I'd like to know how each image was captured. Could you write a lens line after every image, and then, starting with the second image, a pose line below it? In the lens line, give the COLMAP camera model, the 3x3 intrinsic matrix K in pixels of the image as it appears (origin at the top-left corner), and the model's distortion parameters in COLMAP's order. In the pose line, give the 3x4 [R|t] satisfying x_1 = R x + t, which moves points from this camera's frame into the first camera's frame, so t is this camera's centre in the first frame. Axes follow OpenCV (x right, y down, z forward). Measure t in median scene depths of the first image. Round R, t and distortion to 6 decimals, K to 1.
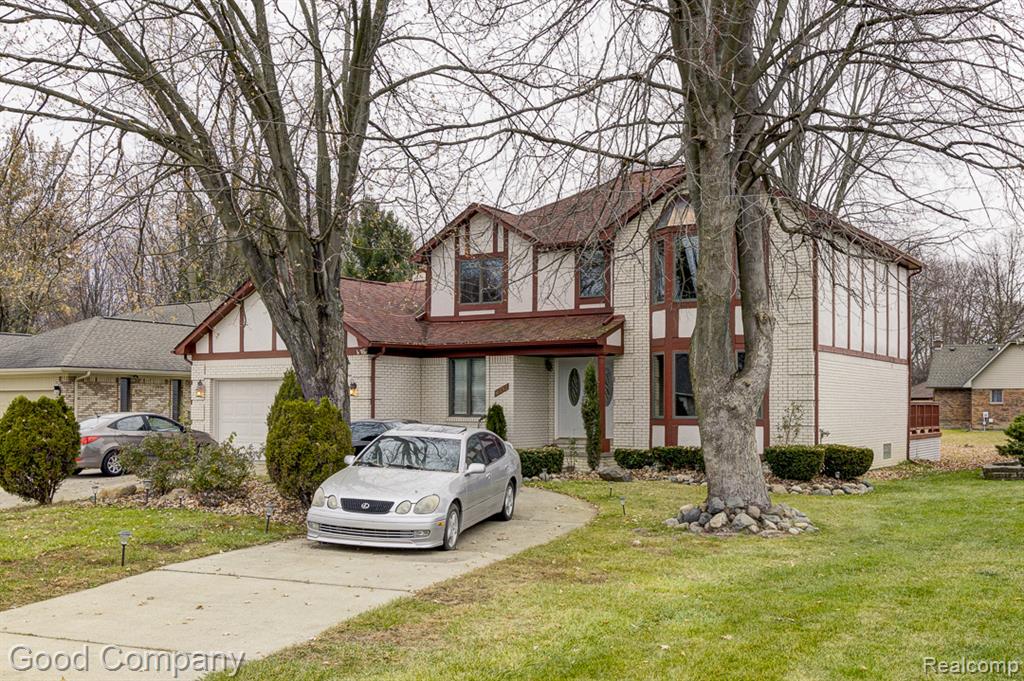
lens RADIAL K [[986.5, 0, 512.0], [0, 986.5, 340.5], [0, 0, 1]] dist [-0.001475, 0.001575]
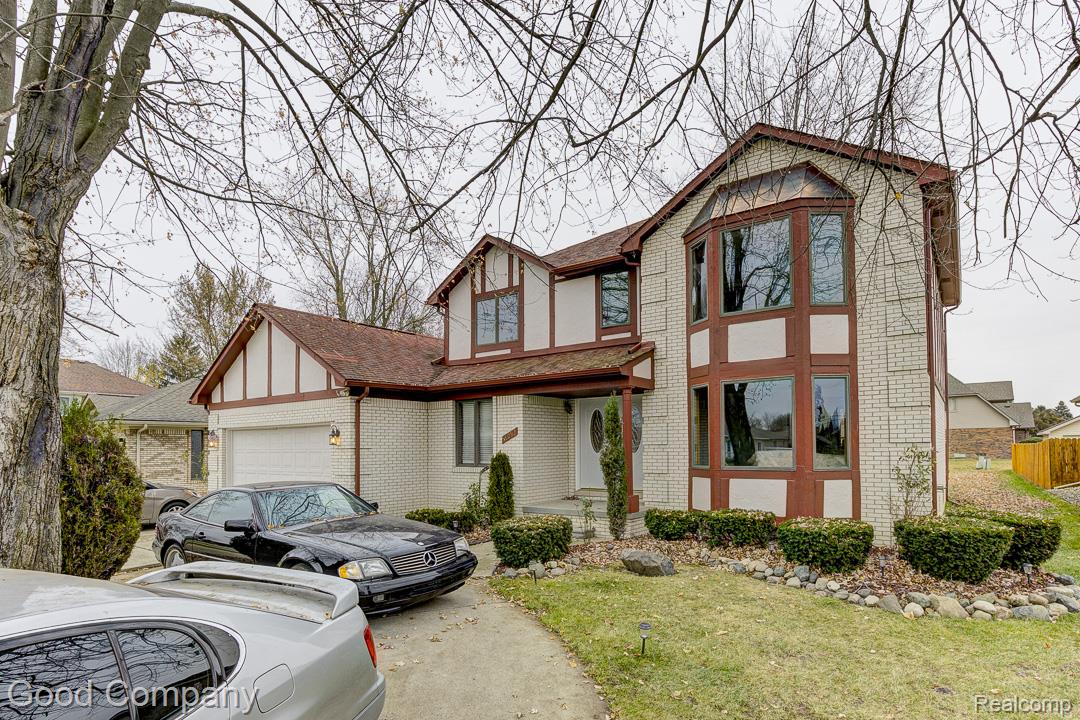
lens RADIAL K [[580.7, 0, 544.9], [0, 580.7, 411.3], [0, 0, 1]] dist [-0.001484, -0.000015]
pose [[0.998037, -0.016288, -0.060471, 0.048926], [0.016569, 0.999854, 0.004140, 0.027011], [0.060394, -0.005134, 0.998161, 0.488814]]
